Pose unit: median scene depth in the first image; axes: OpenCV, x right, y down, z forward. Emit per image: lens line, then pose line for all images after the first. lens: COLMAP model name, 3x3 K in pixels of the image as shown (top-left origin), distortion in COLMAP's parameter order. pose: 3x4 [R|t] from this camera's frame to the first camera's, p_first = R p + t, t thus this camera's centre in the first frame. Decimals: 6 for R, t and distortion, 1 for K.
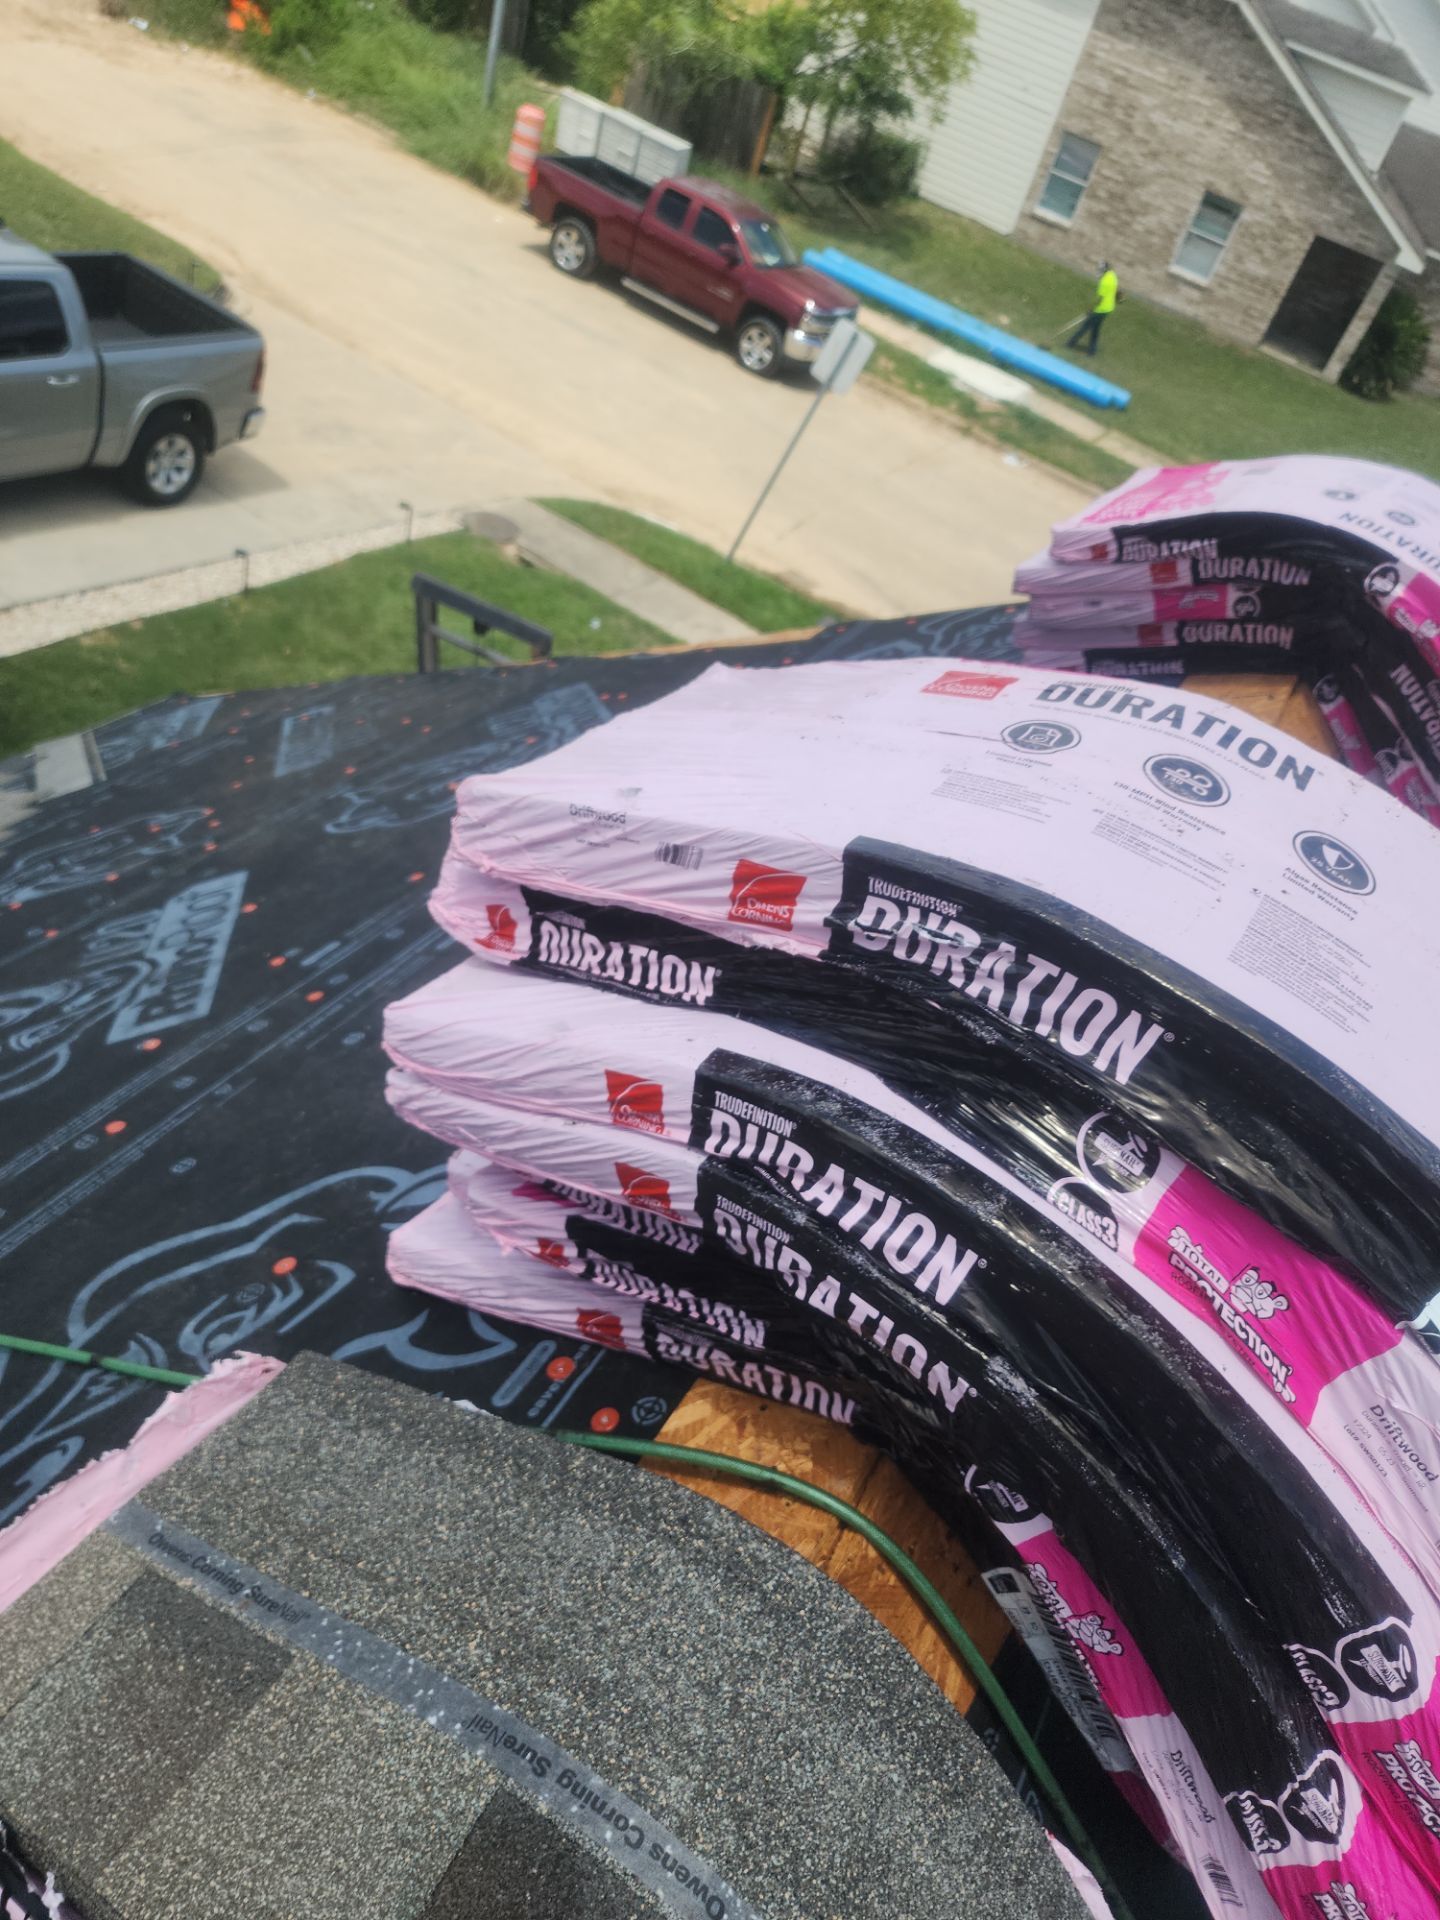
lens RADIAL K [[1372.3, 0, 774.2], [0, 1372.3, 950.3], [0, 0, 1]] dist [0.075179, -0.079414]
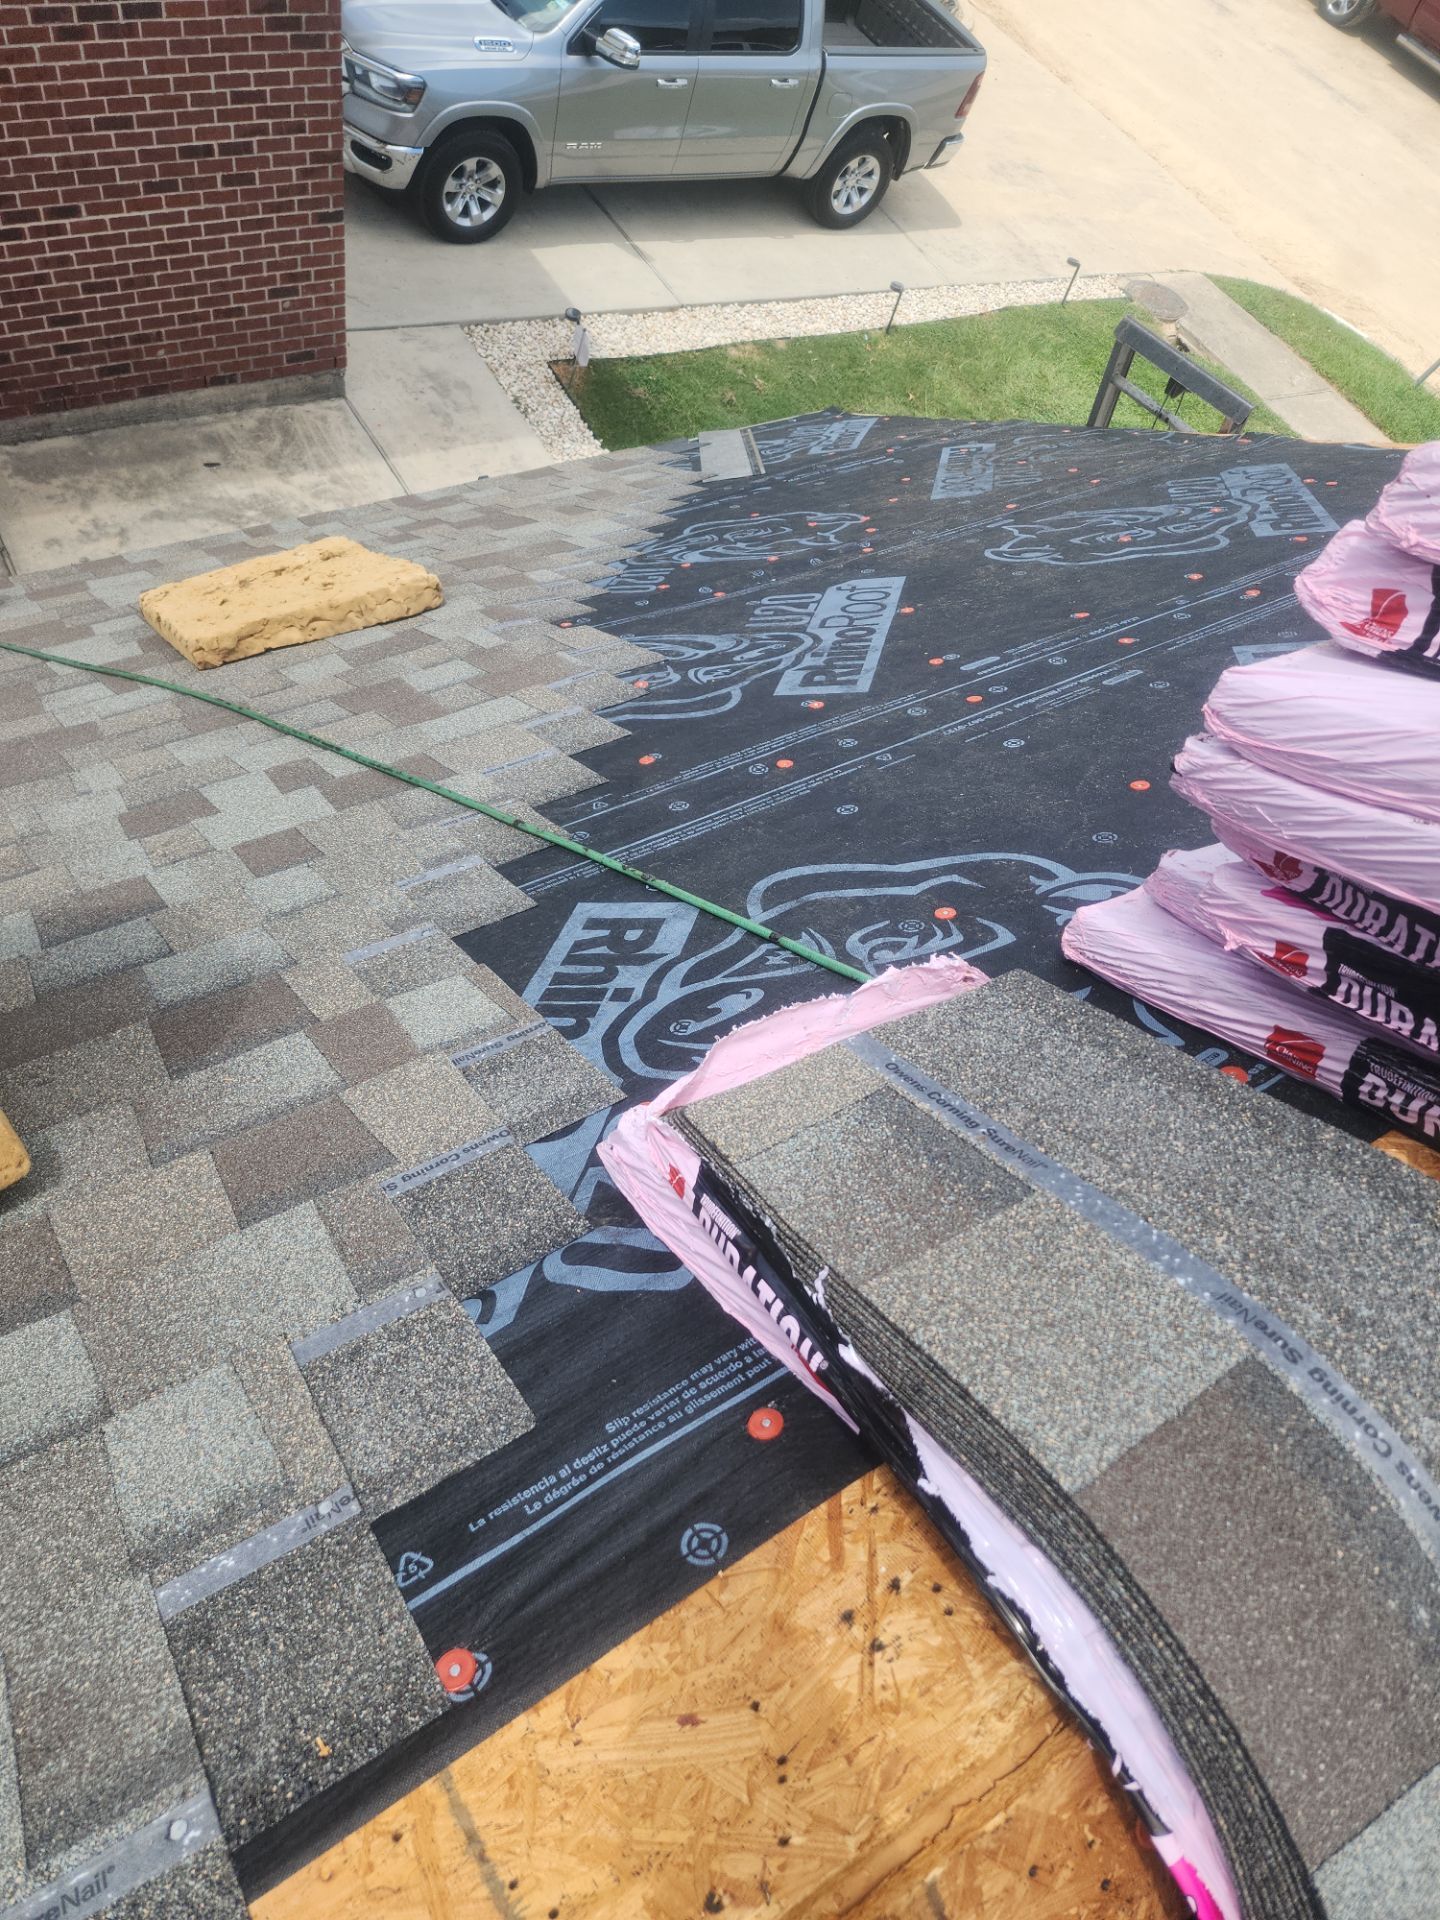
lens RADIAL K [[1372.3, 0, 774.2], [0, 1372.3, 950.3], [0, 0, 1]] dist [0.075179, -0.079414]
pose [[0.889807, 0.326199, -0.319119, -0.127236], [-0.275716, 0.941534, 0.193636, 0.088644], [0.363626, -0.084313, 0.927722, -0.047178]]
